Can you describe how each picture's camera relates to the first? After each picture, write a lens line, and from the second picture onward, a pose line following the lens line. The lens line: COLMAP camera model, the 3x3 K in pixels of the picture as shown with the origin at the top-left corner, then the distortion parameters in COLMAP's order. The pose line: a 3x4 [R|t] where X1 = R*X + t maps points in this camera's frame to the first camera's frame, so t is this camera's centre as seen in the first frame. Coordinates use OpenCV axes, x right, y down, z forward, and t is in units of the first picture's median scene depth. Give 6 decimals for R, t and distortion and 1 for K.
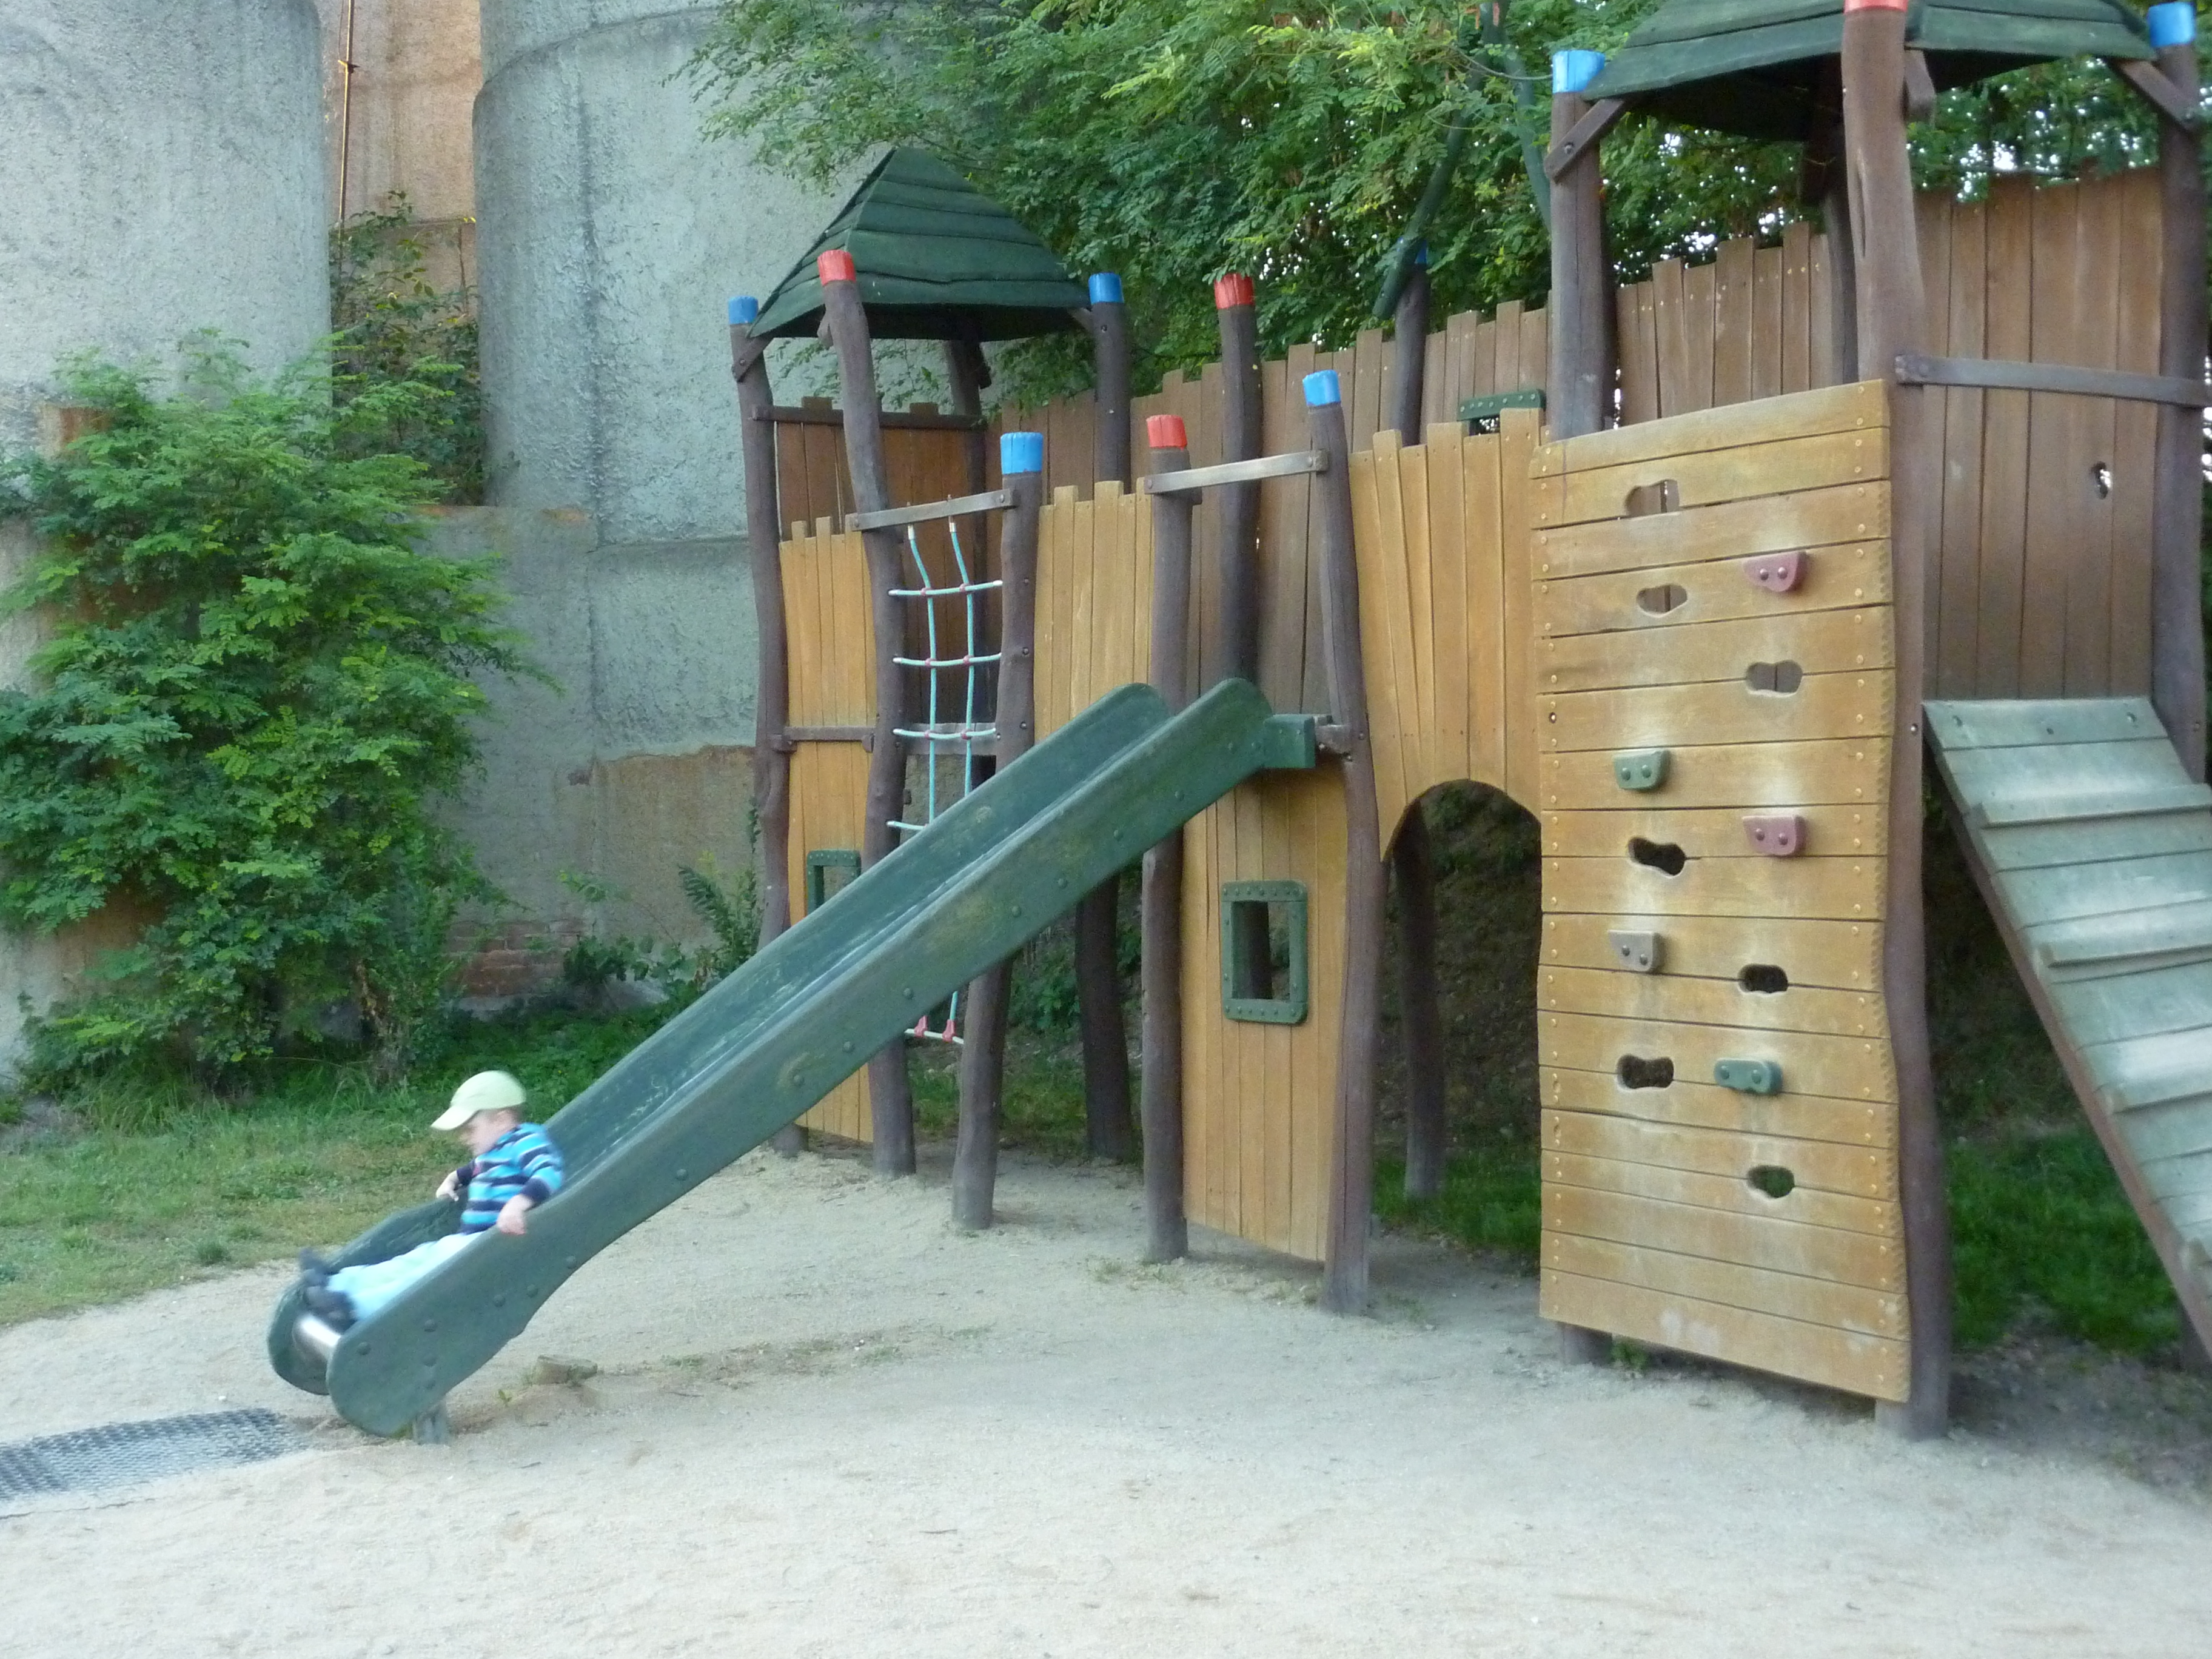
lens RADIAL K [[2755.6, 0, 1099.3], [0, 2755.6, 807.8], [0, 0, 1]] dist [-0.101194, 0.000000]
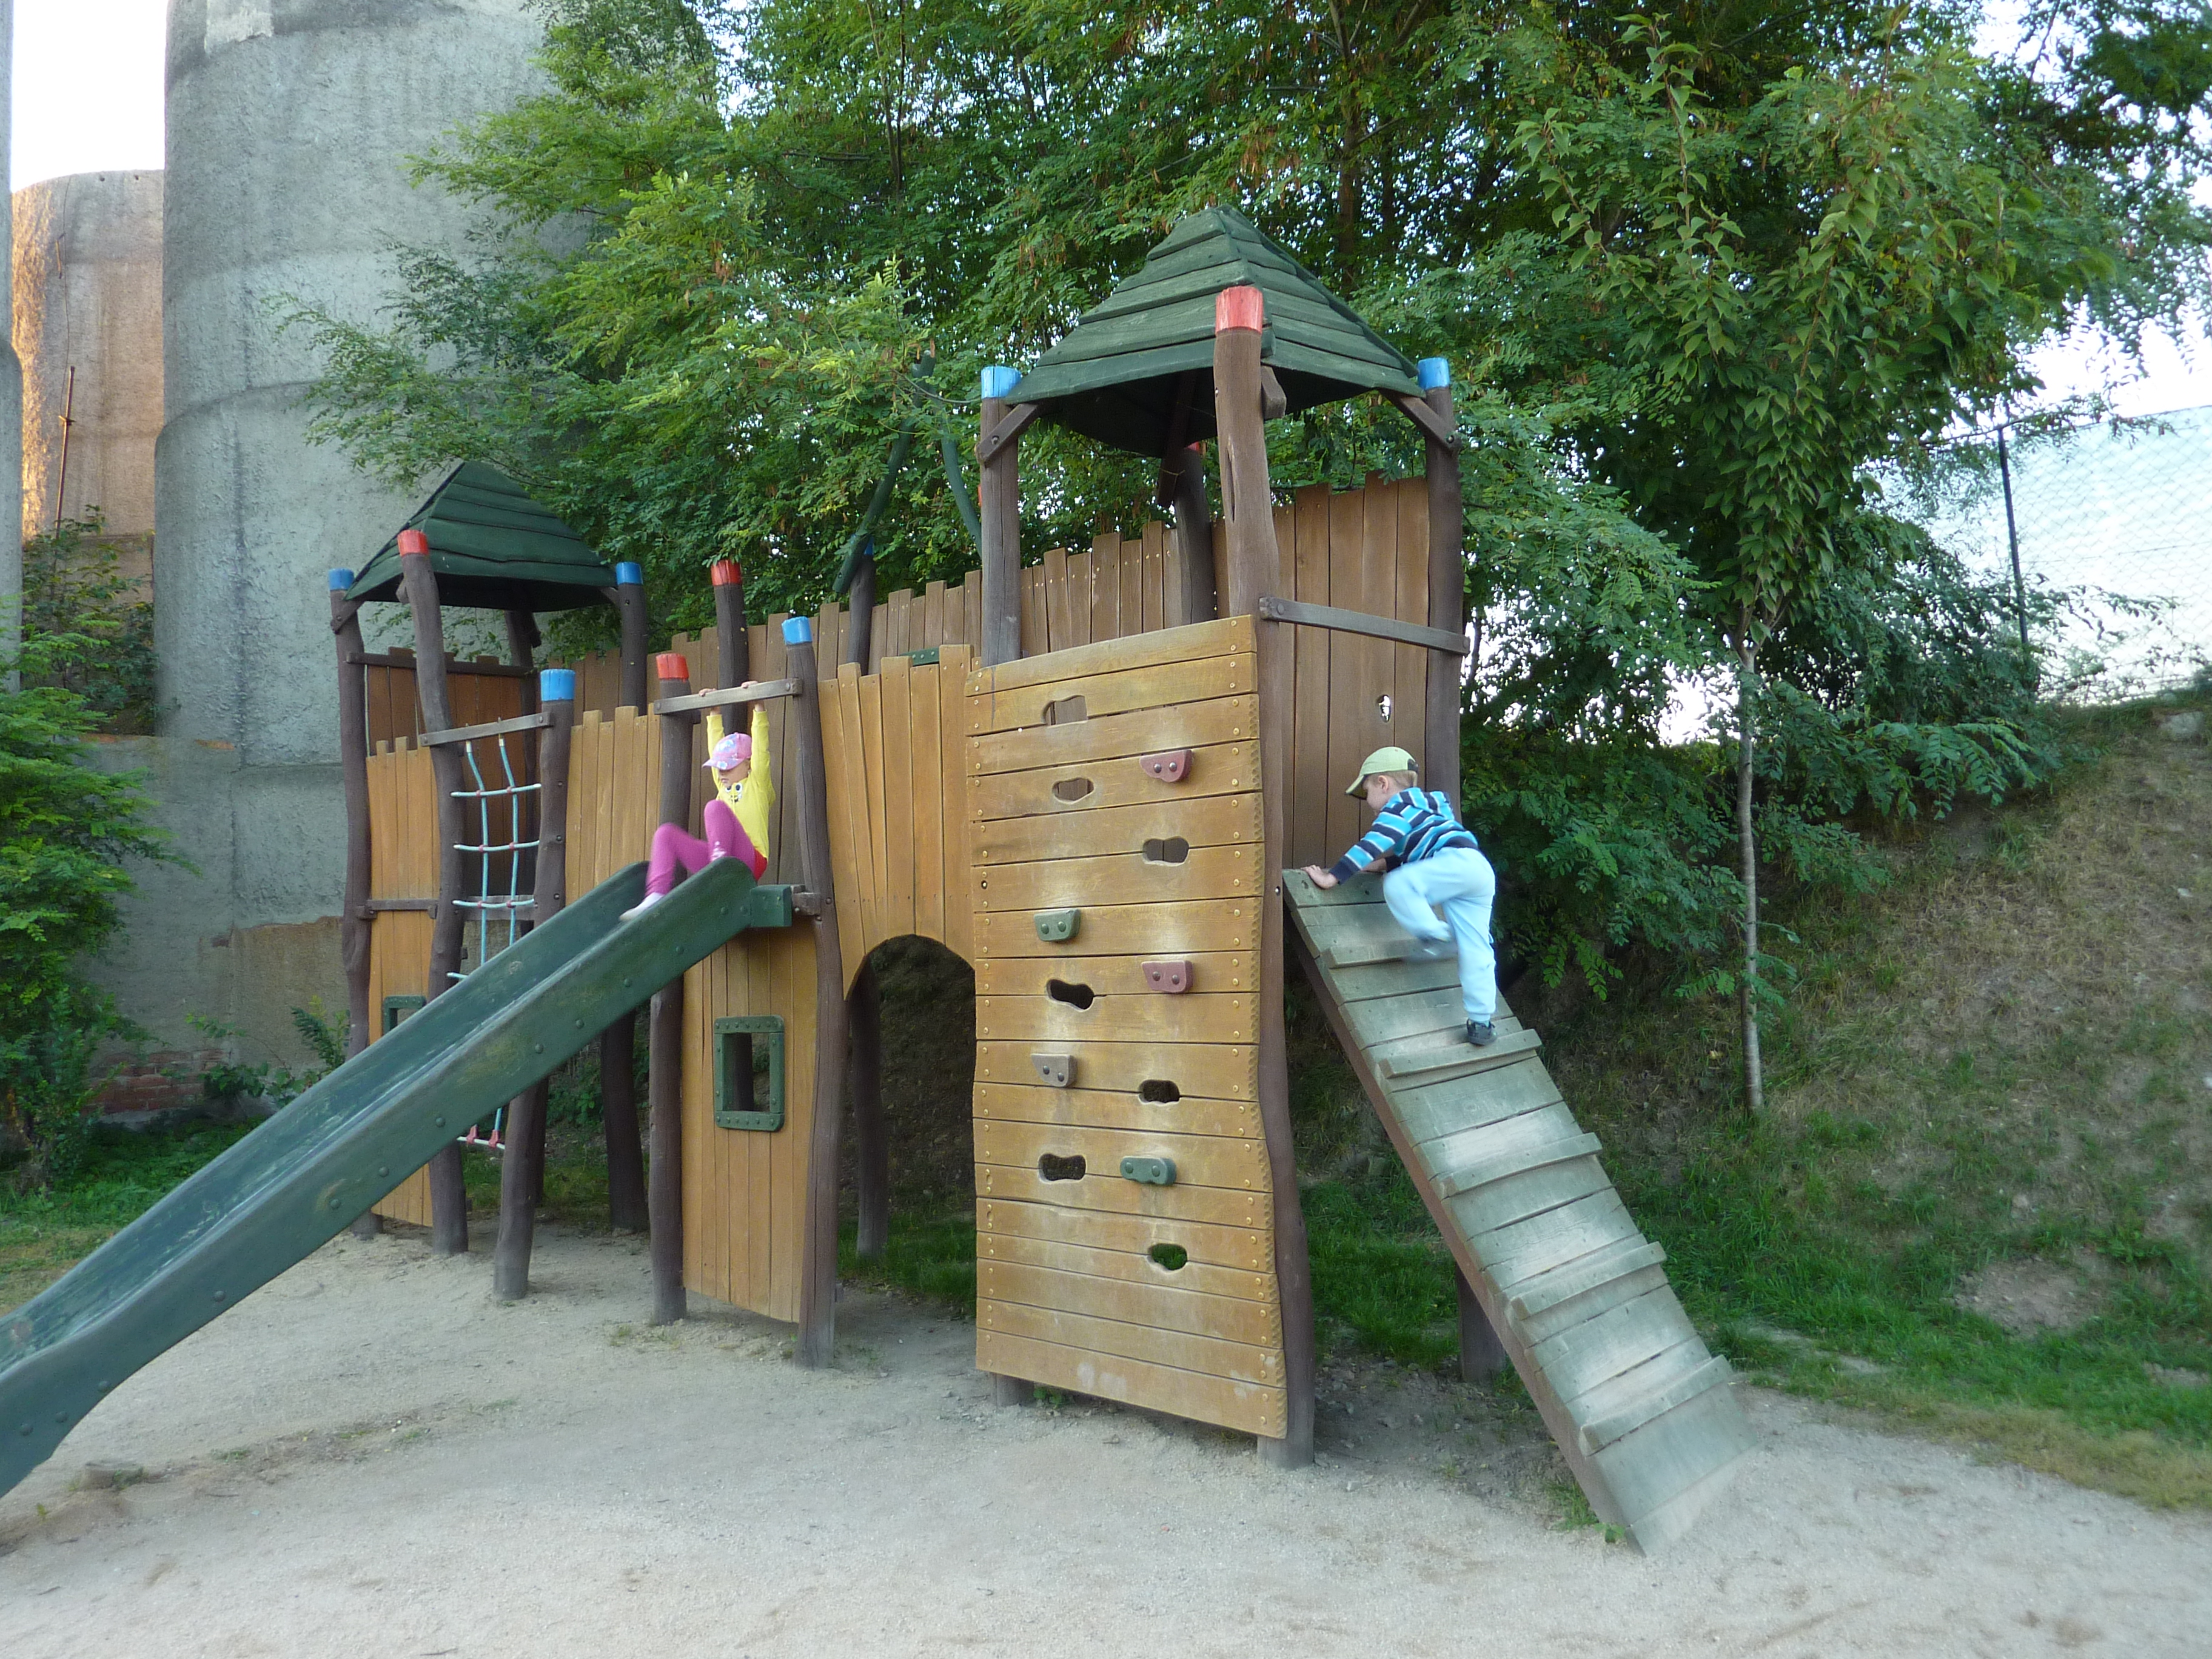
lens RADIAL K [[1722.5, 0, 1093.7], [0, 1722.5, 821.3], [0, 0, 1]] dist [0.006265, -0.037371]
pose [[0.966349, 0.007619, 0.257124, 0.009323], [0.012370, 0.997029, -0.076032, -0.000985], [-0.256939, 0.076654, 0.963383, 0.205754]]
